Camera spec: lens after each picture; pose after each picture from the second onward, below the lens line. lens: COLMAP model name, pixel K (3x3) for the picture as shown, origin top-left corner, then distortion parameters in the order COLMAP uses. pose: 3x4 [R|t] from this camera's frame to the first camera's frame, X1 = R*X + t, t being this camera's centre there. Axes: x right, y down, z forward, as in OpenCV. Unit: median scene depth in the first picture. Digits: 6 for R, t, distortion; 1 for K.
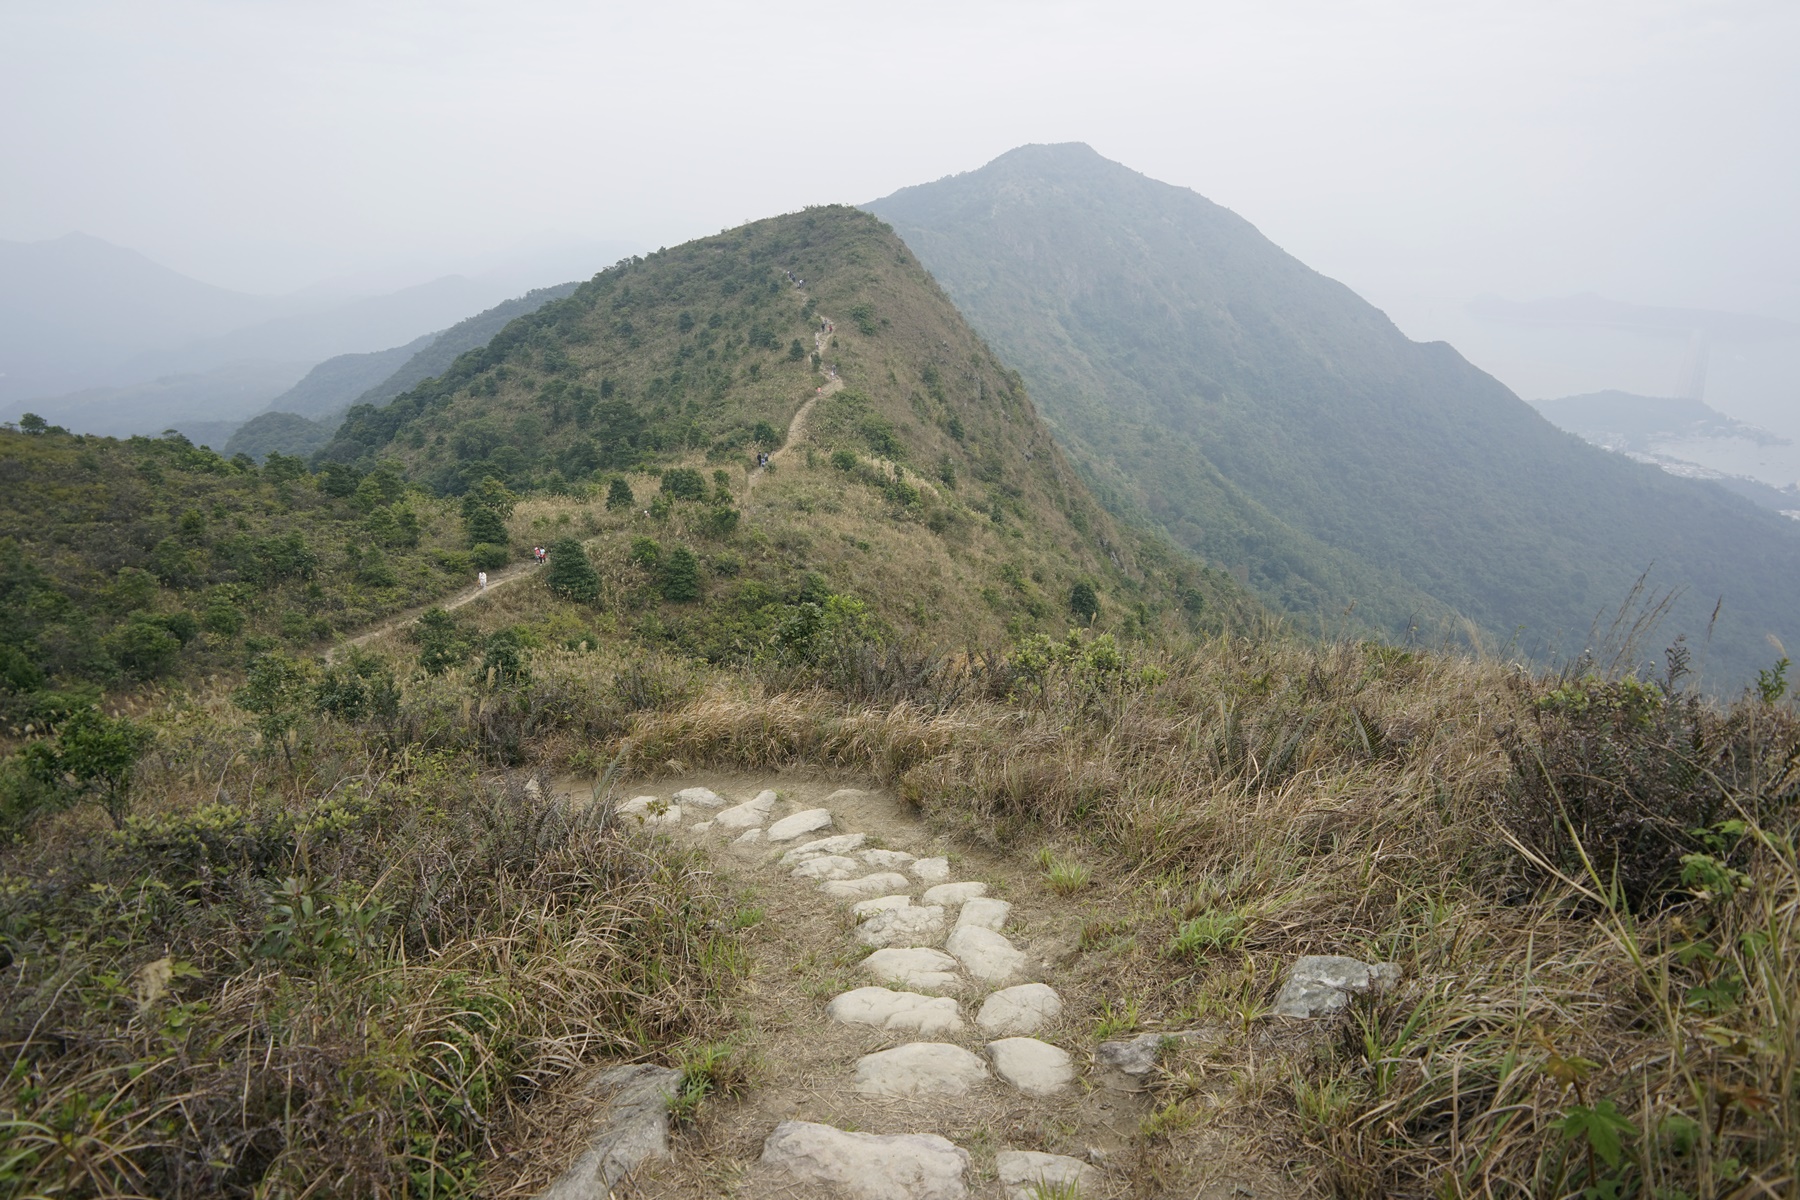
lens RADIAL K [[1065.5, 0, 898.1], [0, 1065.5, 610.3], [0, 0, 1]] dist [-0.058206, 0.026398]
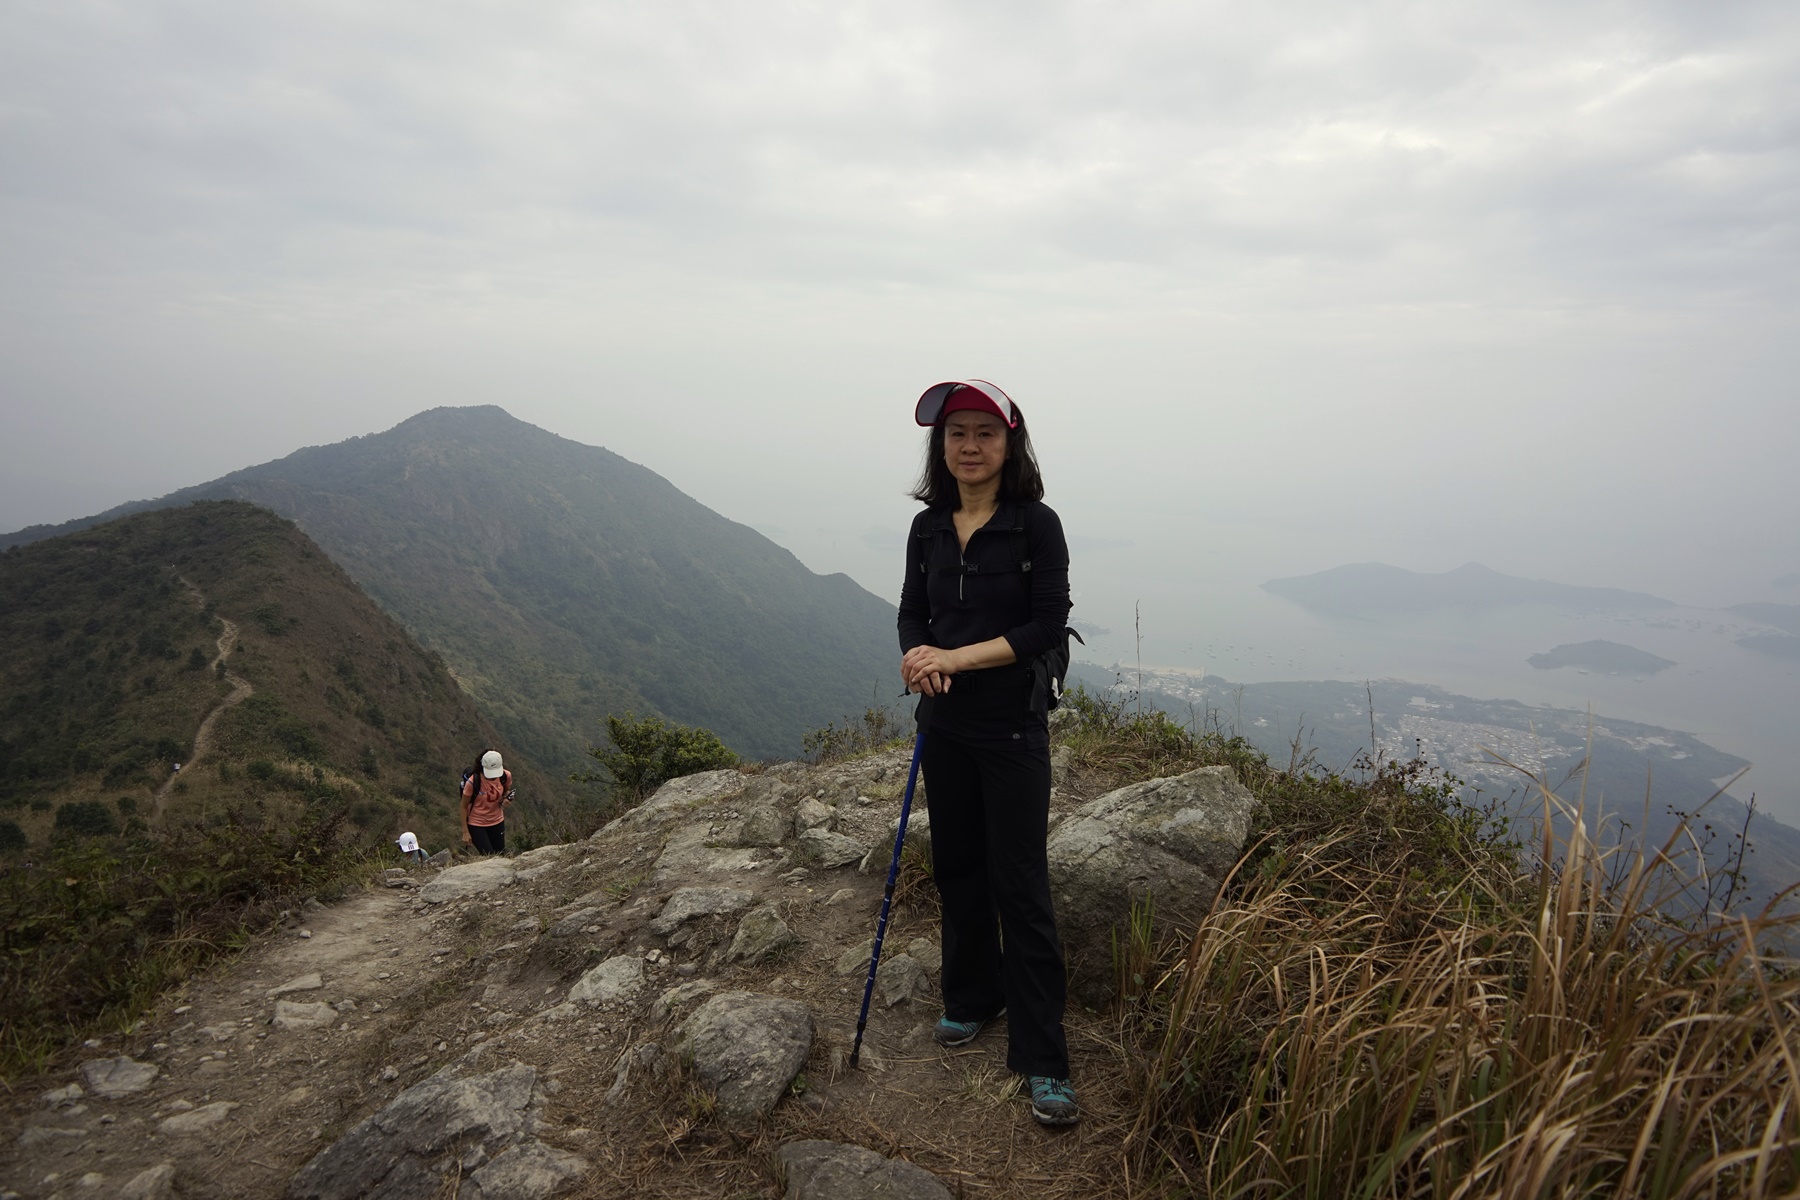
lens RADIAL K [[1065.5, 0, 898.1], [0, 1065.5, 610.3], [0, 0, 1]] dist [-0.058206, 0.026398]
pose [[0.870005, -0.061482, 0.489194, 0.001346], [0.167904, 0.969834, -0.176719, -0.002398], [-0.463573, 0.235884, 0.854084, -0.134361]]
